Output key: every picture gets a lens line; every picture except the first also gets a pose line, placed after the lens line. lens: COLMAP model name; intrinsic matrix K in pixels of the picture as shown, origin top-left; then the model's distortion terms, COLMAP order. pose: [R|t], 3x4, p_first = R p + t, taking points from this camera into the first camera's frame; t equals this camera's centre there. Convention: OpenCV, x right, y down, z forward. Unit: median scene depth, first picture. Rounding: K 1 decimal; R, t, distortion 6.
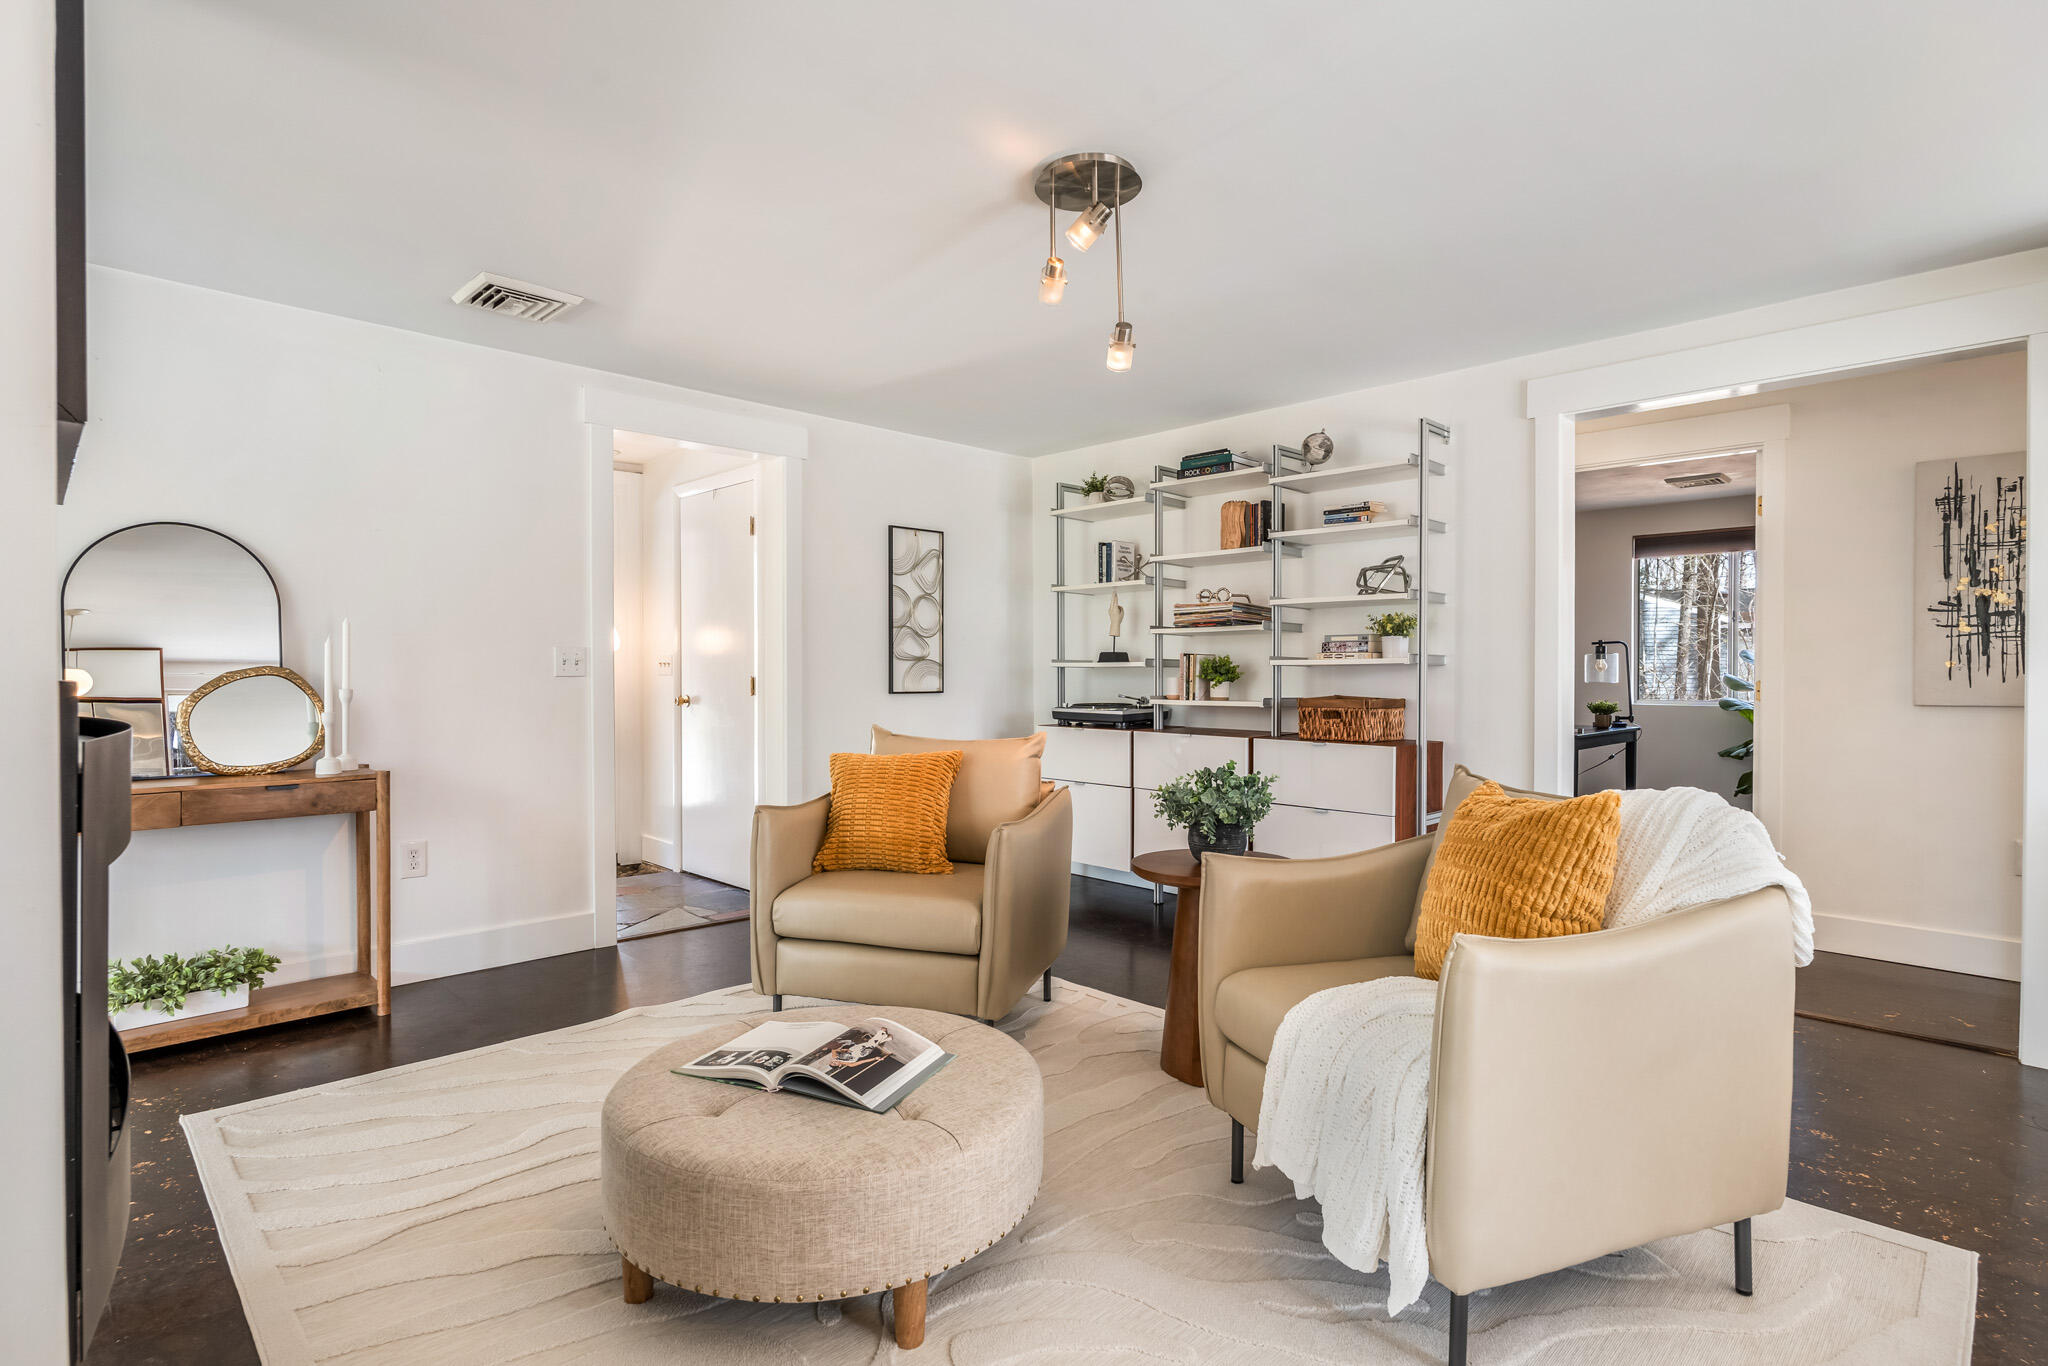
lens RADIAL K [[1036.6, 0, 1027.8], [0, 1036.6, 675.4], [0, 0, 1]] dist [0.006297, 0.000607]
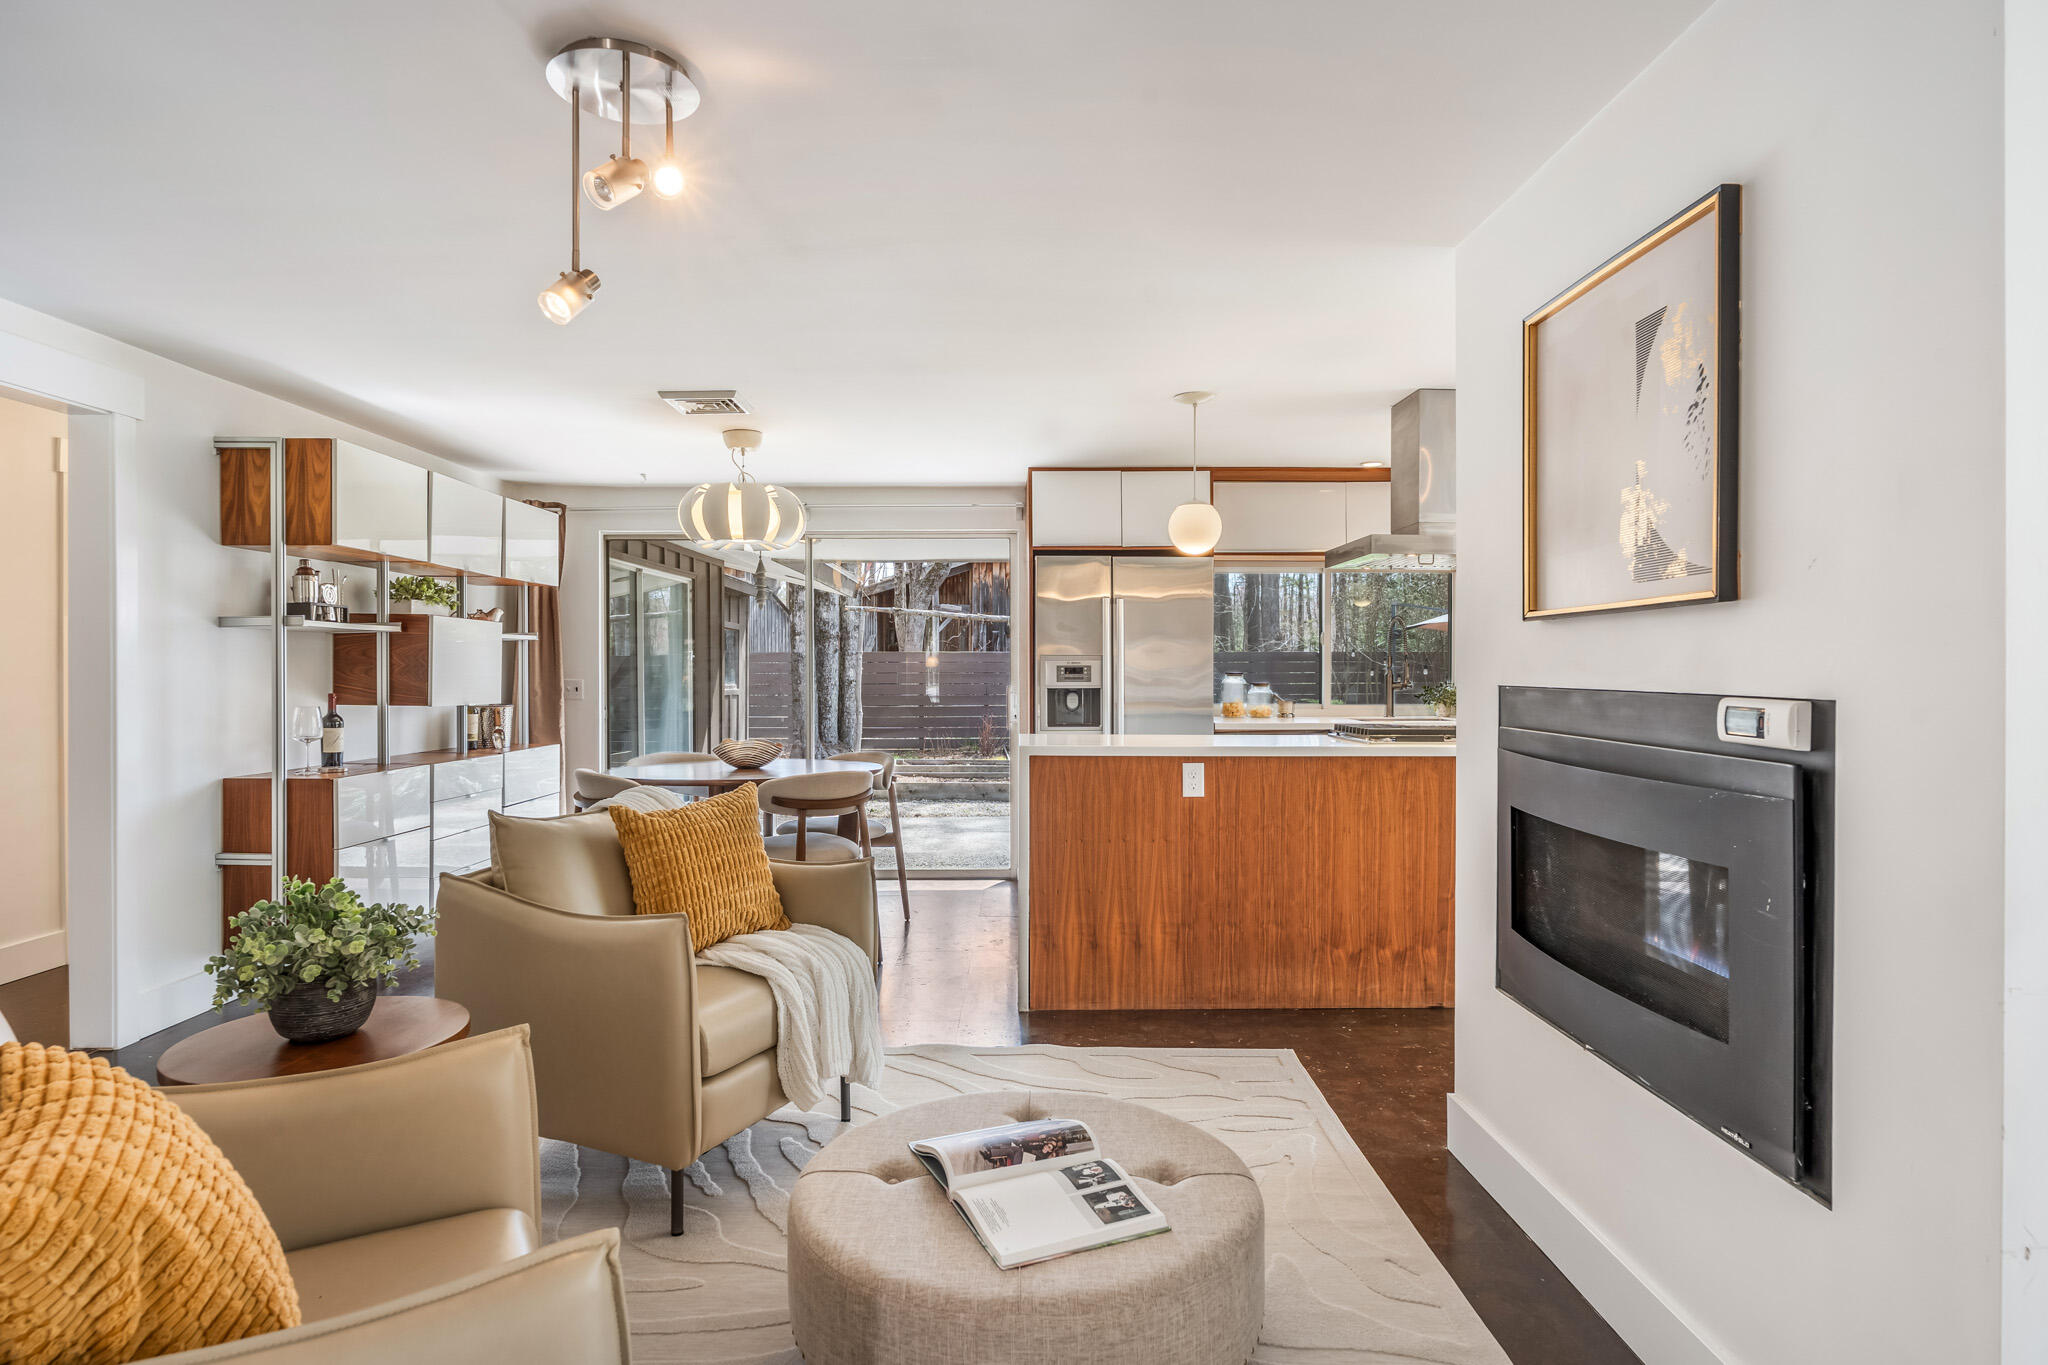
lens RADIAL K [[1095.1, 0, 1031.7], [0, 1095.1, 675.9], [0, 0, 1]] dist [-0.000838, 0.000678]
pose [[-0.723962, -0.006428, 0.689810, -0.413892], [0.002542, 0.999925, 0.011985, -0.034085], [-0.689835, 0.010430, -0.723892, 0.817437]]
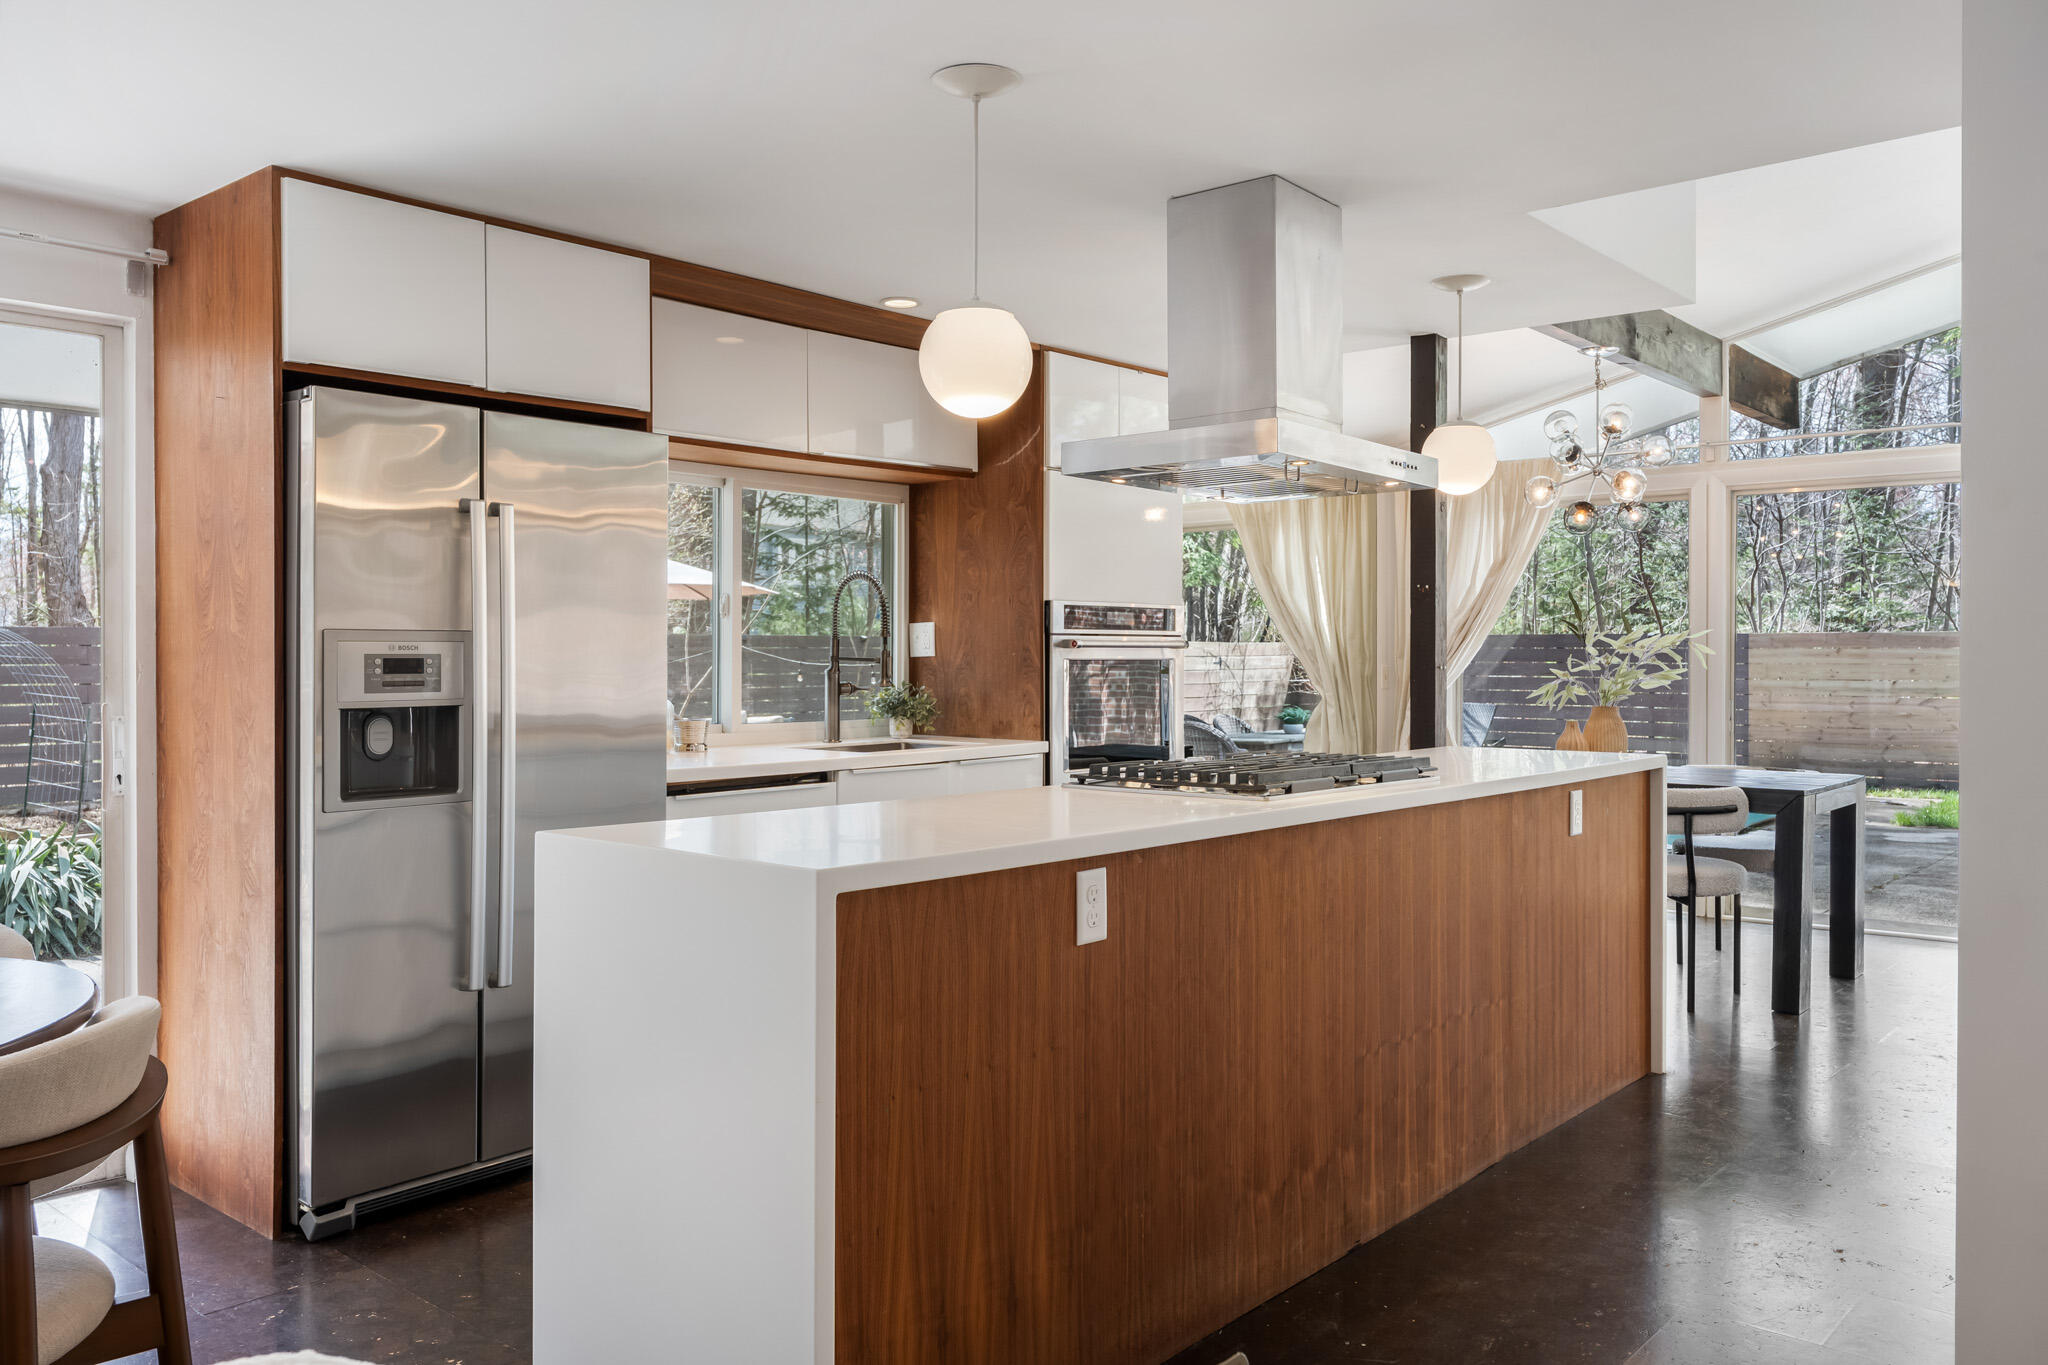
lens RADIAL K [[1530.3, 0, 1023.8], [0, 1530.3, 665.9], [0, 0, 1]] dist [0.005708, 0.002454]
pose [[-0.996076, -0.002781, -0.088453, 0.217132], [-0.003702, 0.999941, 0.010244, -0.033705], [0.088419, 0.010532, -0.996028, 0.639190]]
